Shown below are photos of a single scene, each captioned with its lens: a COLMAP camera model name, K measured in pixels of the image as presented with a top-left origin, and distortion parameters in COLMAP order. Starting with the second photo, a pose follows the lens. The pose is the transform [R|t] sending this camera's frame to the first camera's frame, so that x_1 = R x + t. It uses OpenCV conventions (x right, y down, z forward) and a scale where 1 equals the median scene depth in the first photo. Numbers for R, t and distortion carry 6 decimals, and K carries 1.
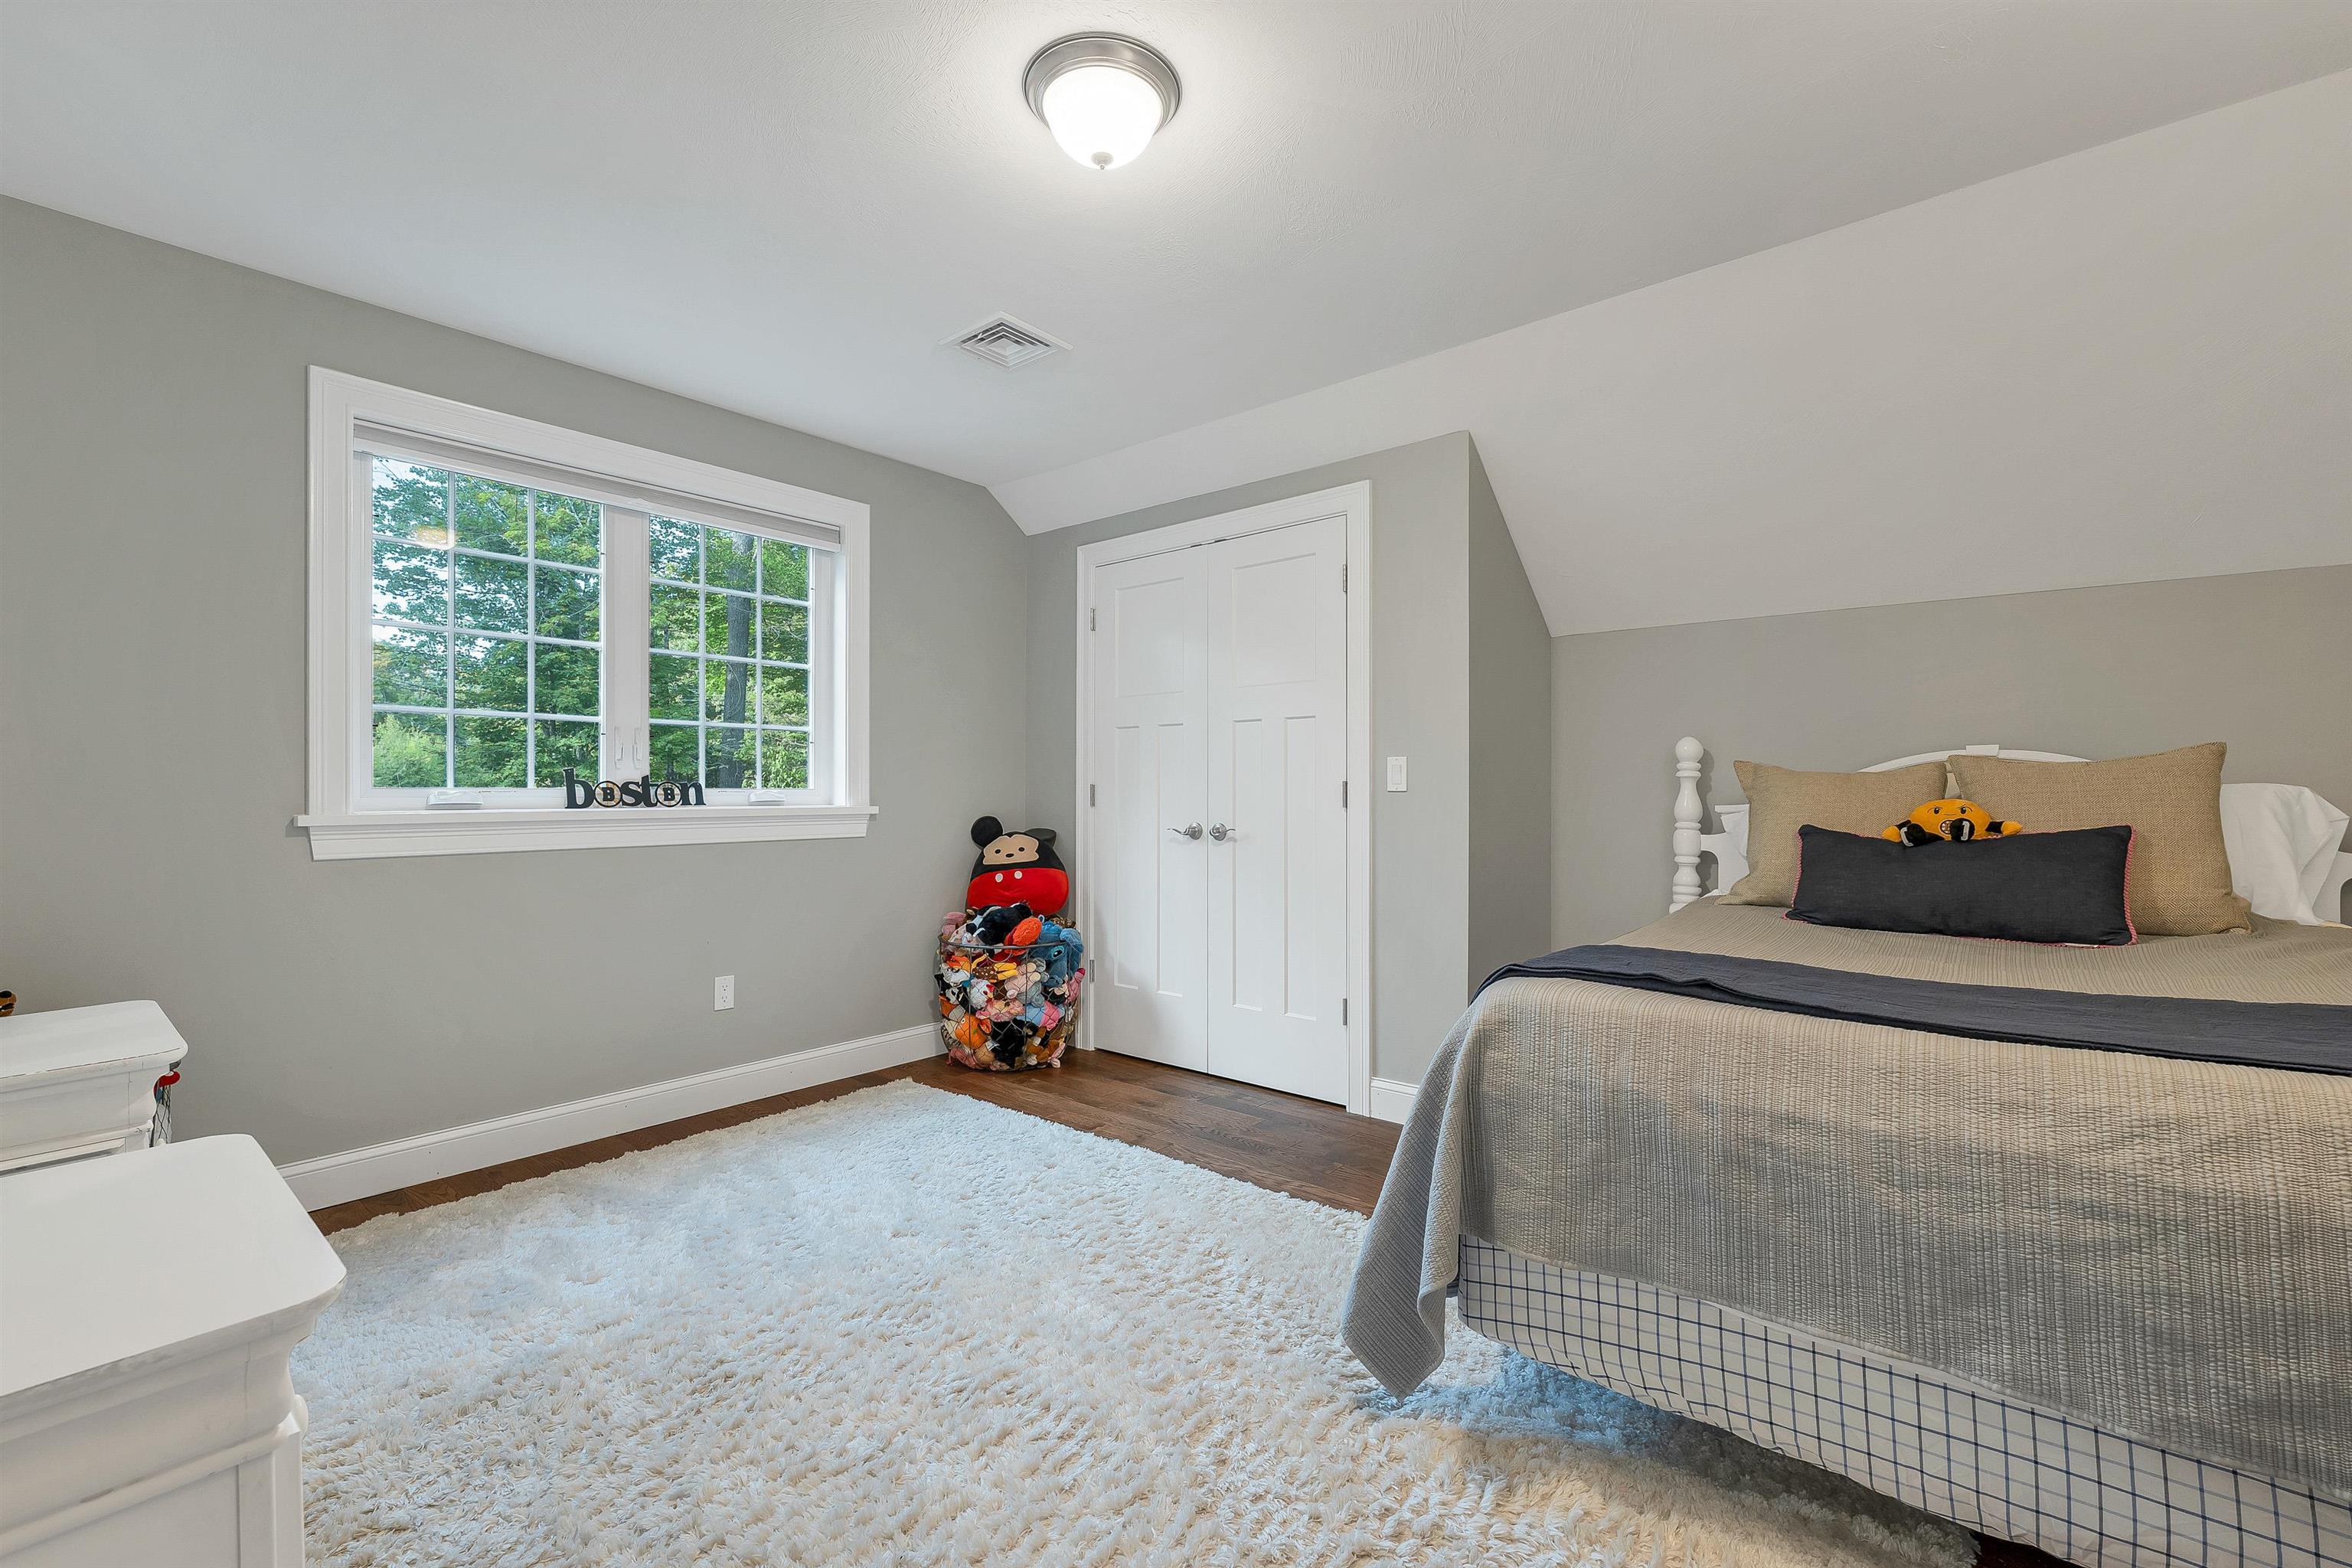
lens RADIAL K [[981.1, 0, 1169.9], [0, 981.1, 790.3], [0, 0, 1]] dist [-0.002228, -0.000302]
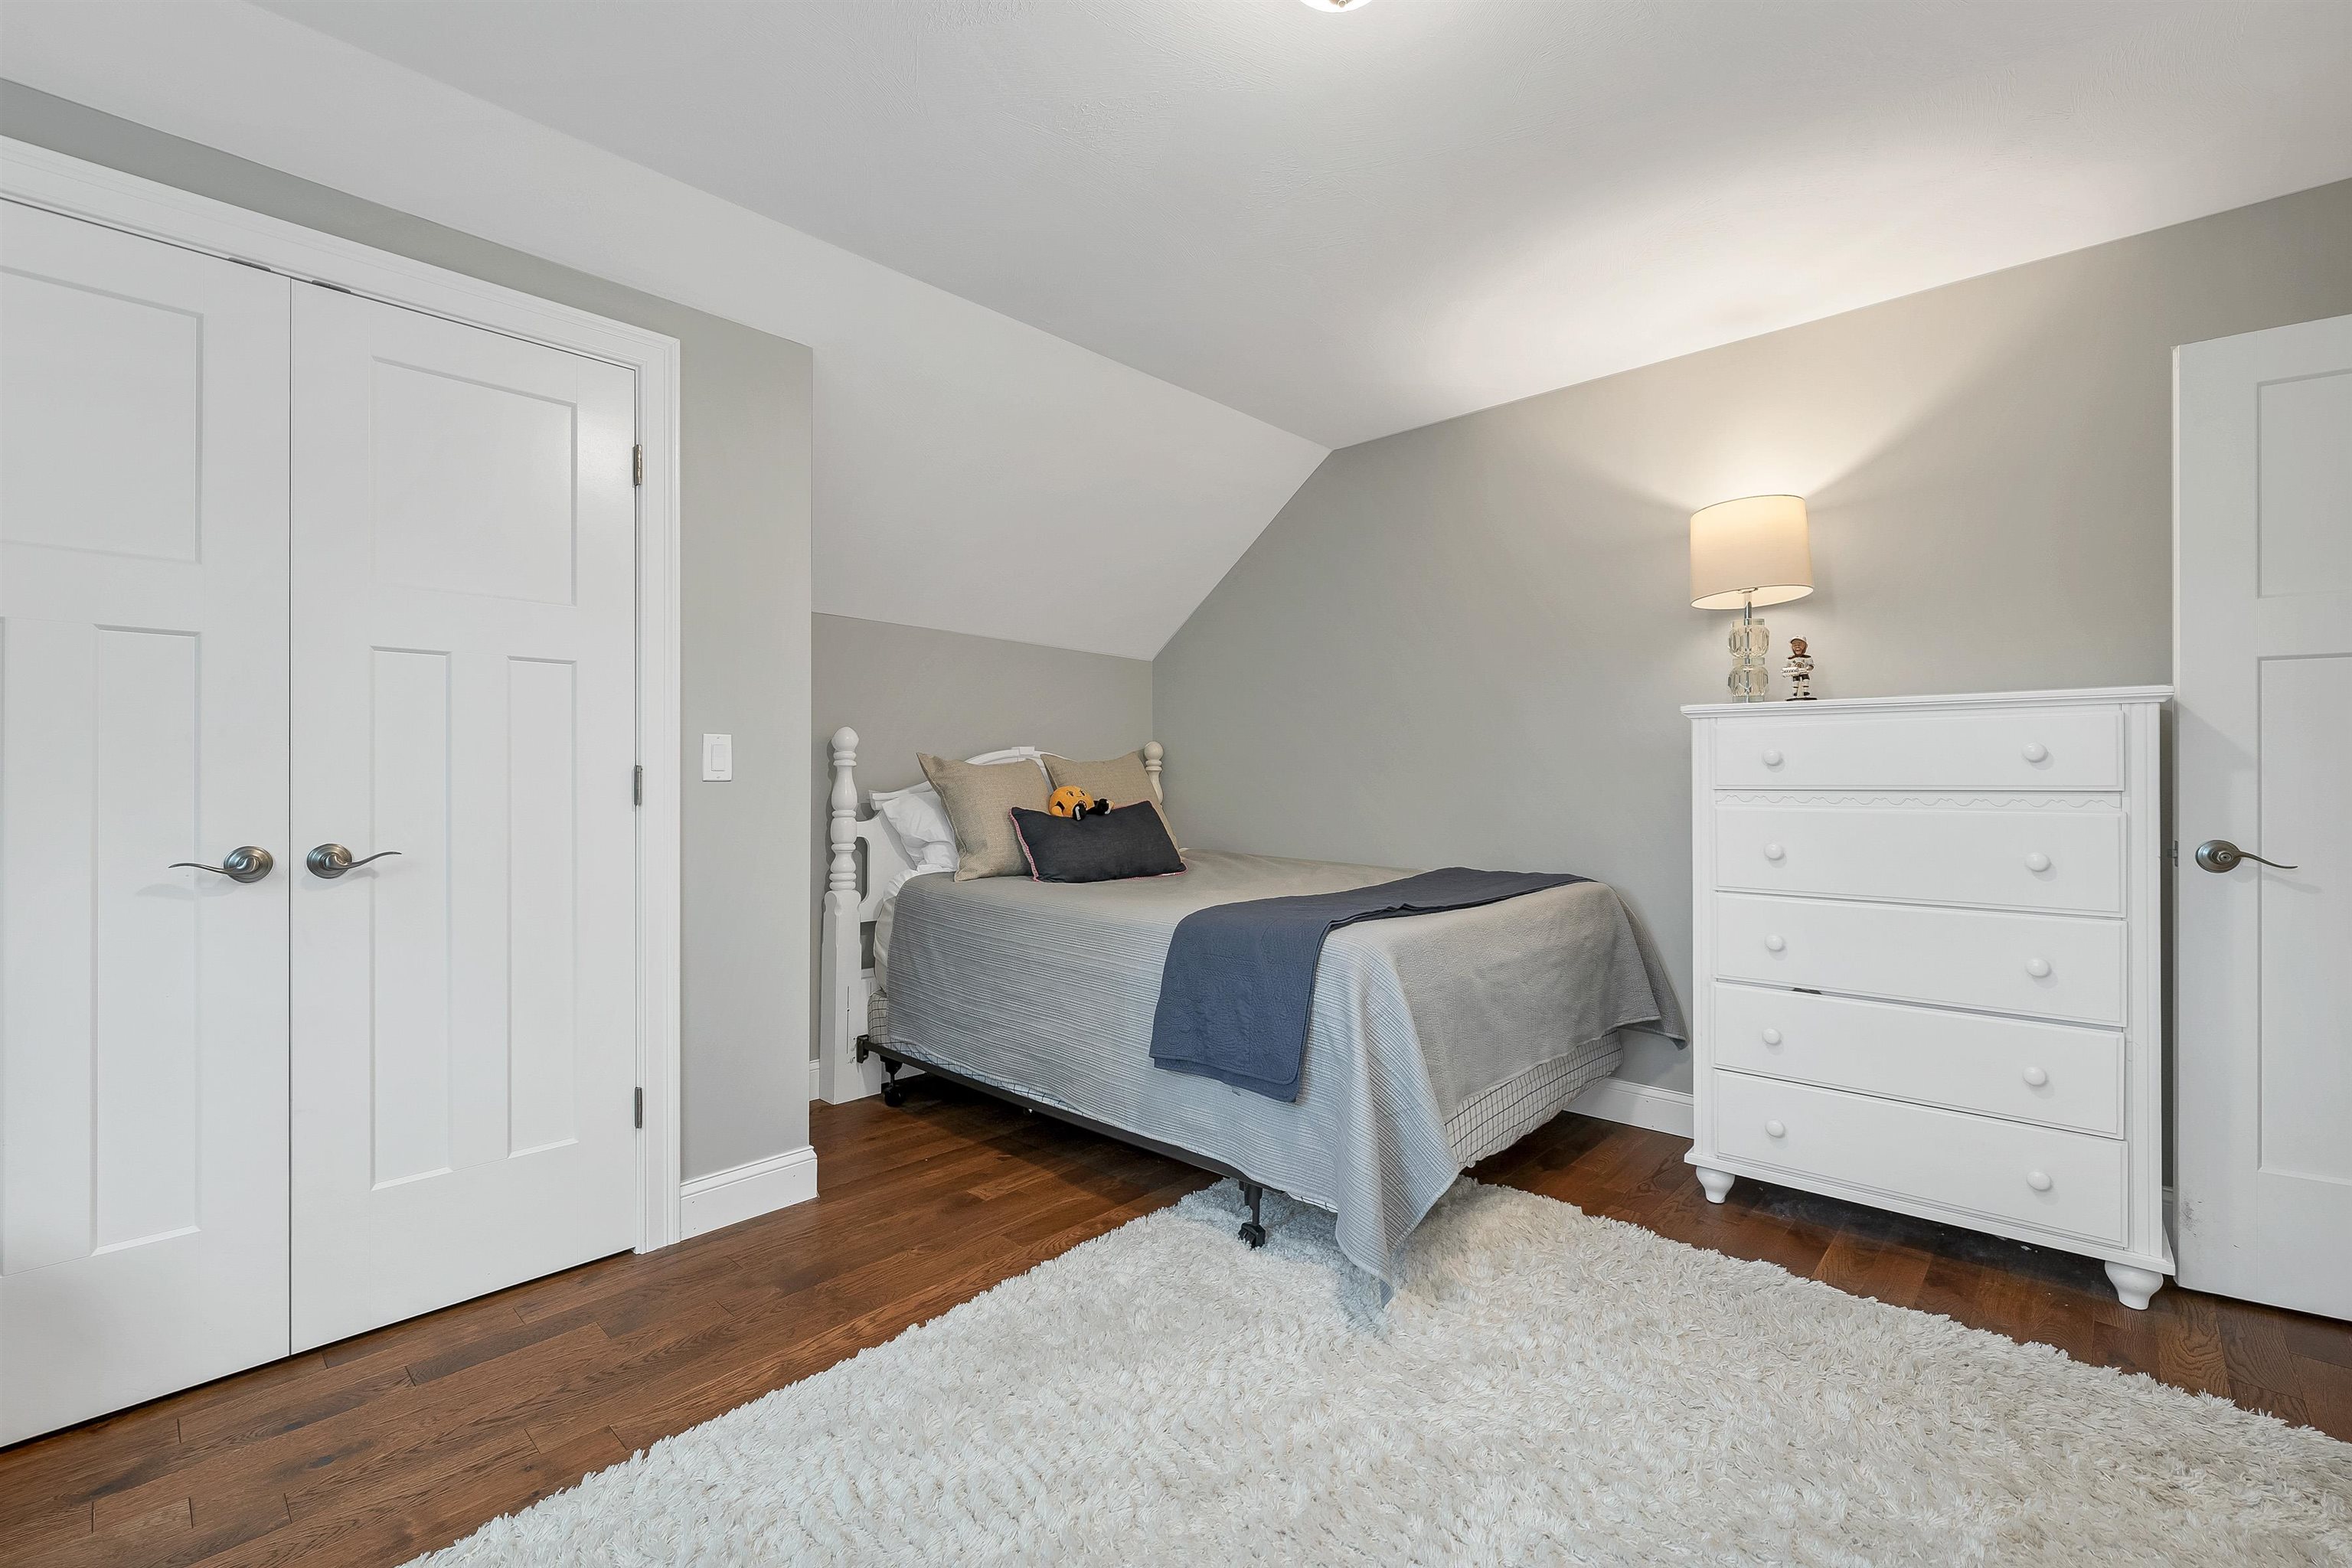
lens RADIAL K [[981.1, 0, 1169.9], [0, 981.1, 790.3], [0, 0, 1]] dist [-0.002228, -0.000302]
pose [[0.074413, -0.014264, 0.997125, -0.471668], [0.002950, 0.999896, 0.014083, -0.001759], [-0.997223, 0.001894, 0.074448, 0.592963]]
